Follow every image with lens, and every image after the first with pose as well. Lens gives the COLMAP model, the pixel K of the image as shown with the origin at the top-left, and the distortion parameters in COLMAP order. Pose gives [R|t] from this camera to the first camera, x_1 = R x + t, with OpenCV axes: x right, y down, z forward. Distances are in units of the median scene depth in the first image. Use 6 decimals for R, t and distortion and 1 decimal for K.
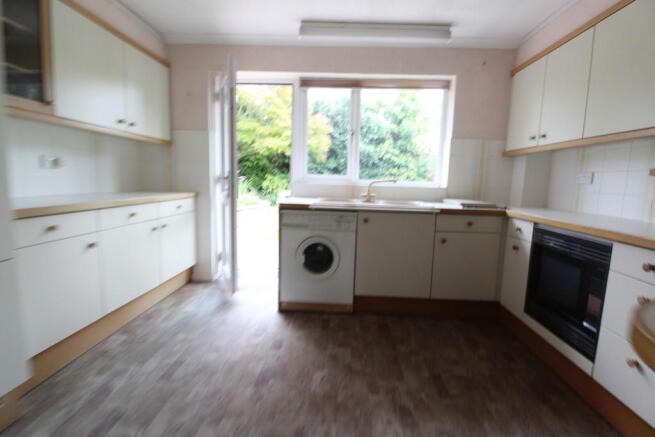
lens RADIAL K [[317.4, 0, 325.6], [0, 317.4, 216.9], [0, 0, 1]] dist [-0.002652, -0.000131]
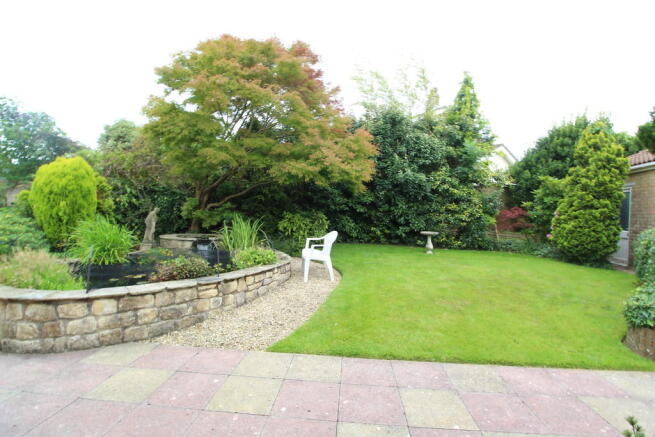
lens RADIAL K [[317.4, 0, 326.2], [0, 317.4, 214.3], [0, 0, 1]] dist [-0.002652, -0.000131]
pose [[0.999394, -0.000439, -0.034820, -0.058212], [-0.003293, 0.994249, -0.107046, -0.046036], [0.034667, 0.107096, 0.993644, 0.249935]]
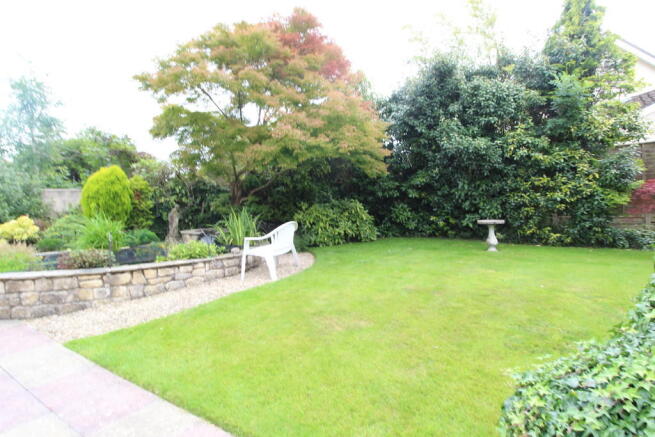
lens RADIAL K [[336.1, 0, 327.4], [0, 336.1, 218.6], [0, 0, 1]] dist [-0.015791, -0.000255]
pose [[0.855338, -0.029599, -0.517224, 0.203917], [-0.009746, 0.997271, -0.073188, -0.045483], [0.517978, 0.067641, 0.852715, 0.394935]]
